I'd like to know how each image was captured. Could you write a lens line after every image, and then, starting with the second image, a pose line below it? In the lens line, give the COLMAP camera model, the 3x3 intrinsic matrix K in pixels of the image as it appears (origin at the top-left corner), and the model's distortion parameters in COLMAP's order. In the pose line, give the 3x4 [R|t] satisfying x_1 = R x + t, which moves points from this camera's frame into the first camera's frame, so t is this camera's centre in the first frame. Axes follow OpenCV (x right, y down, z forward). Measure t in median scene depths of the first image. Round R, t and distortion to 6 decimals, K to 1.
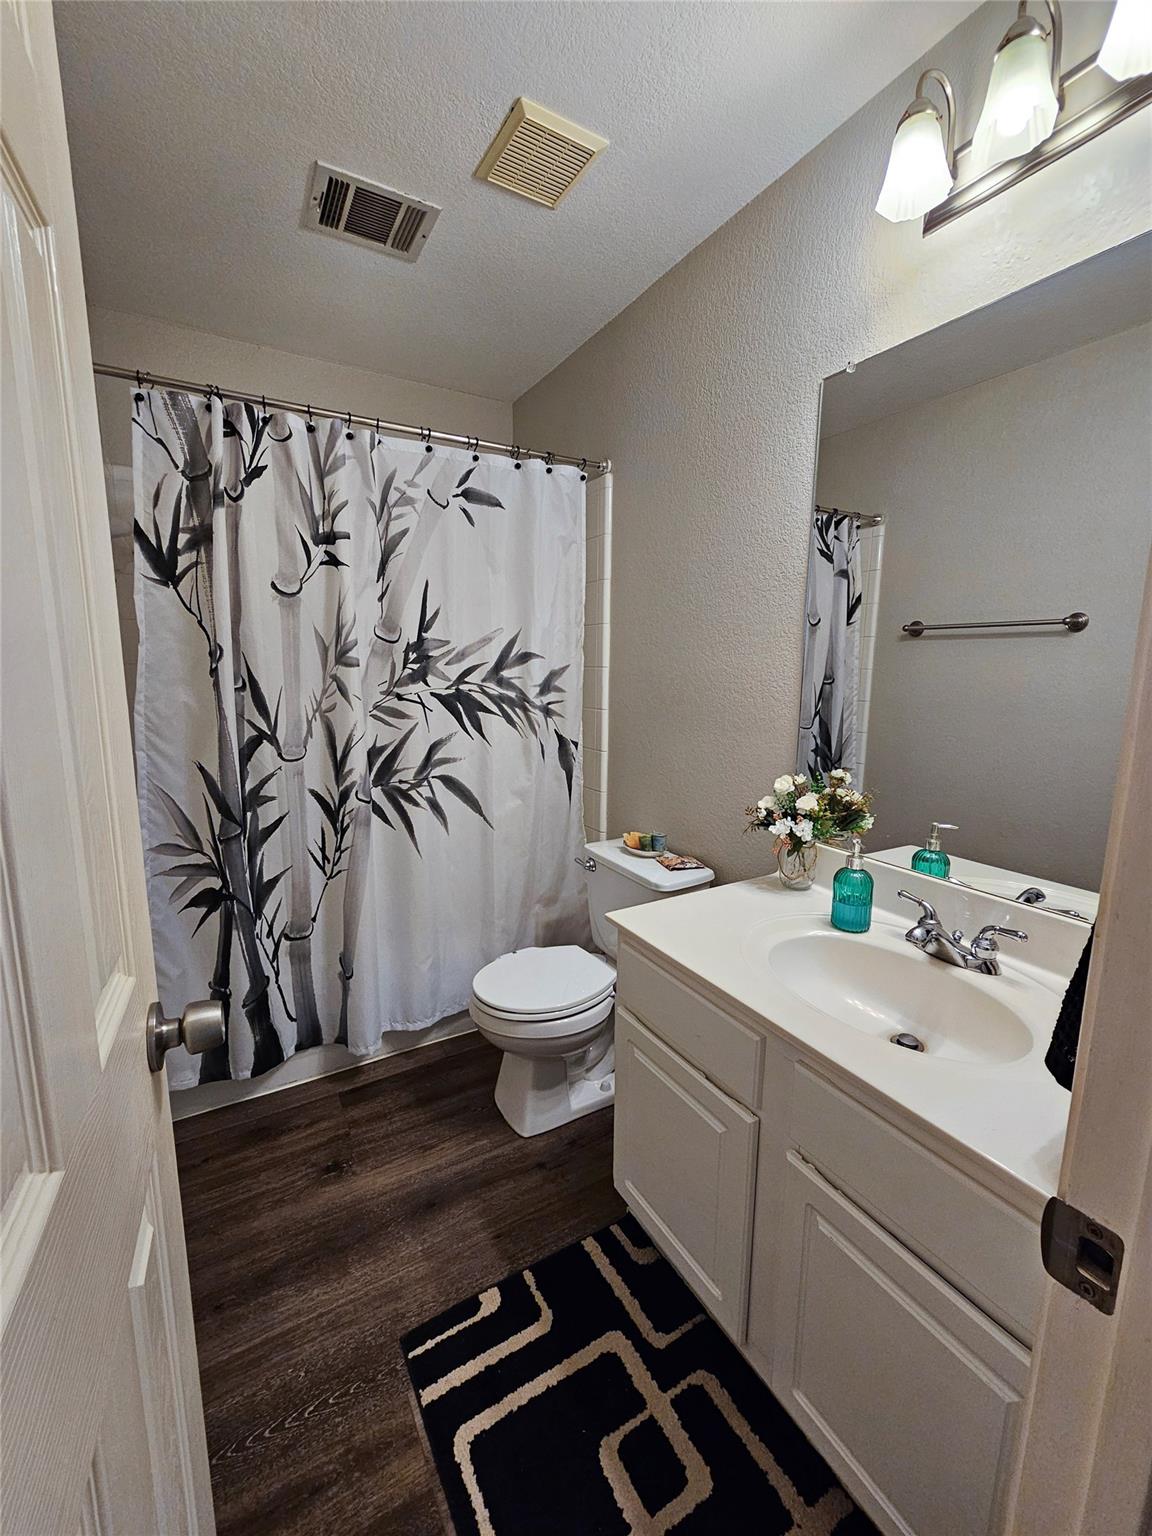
lens RADIAL K [[630.1, 0, 571.8], [0, 630.1, 768.5], [0, 0, 1]] dist [-0.001020, 0.000159]
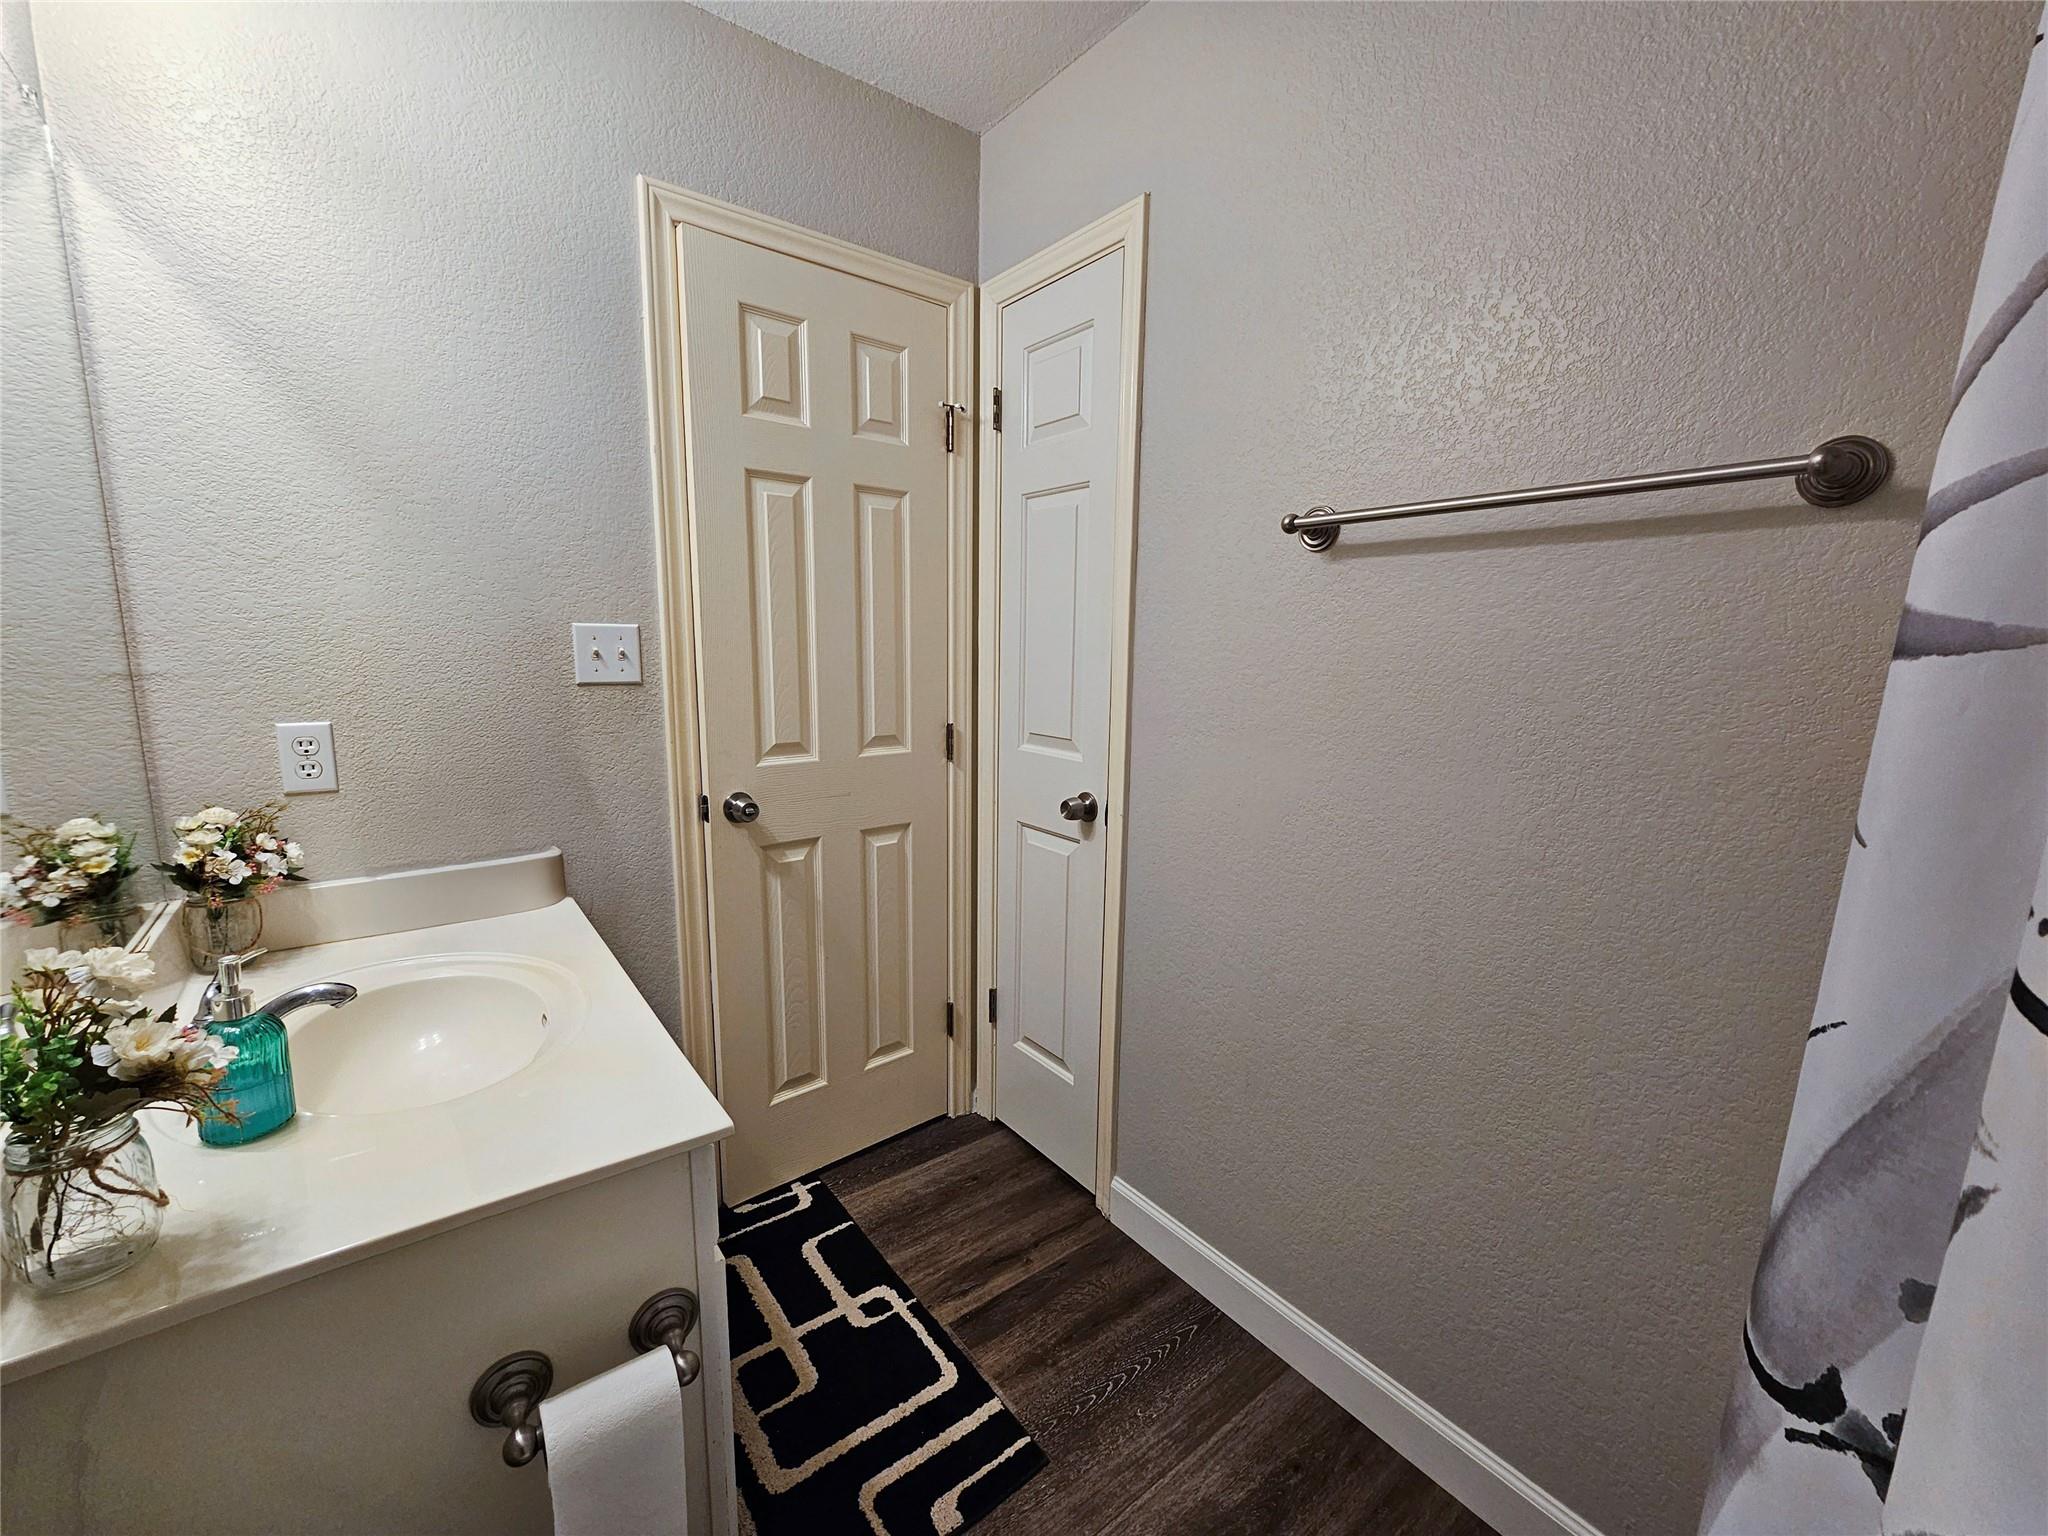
lens RADIAL K [[840.1, 0, 1021.0], [0, 840.1, 775.5], [0, 0, 1]] dist [-0.001020, 0.000159]
pose [[-0.991246, -0.003225, -0.131985, -0.094714], [-0.045849, 0.945892, 0.321225, -0.296572], [0.123808, 0.324464, -0.937760, 1.820271]]
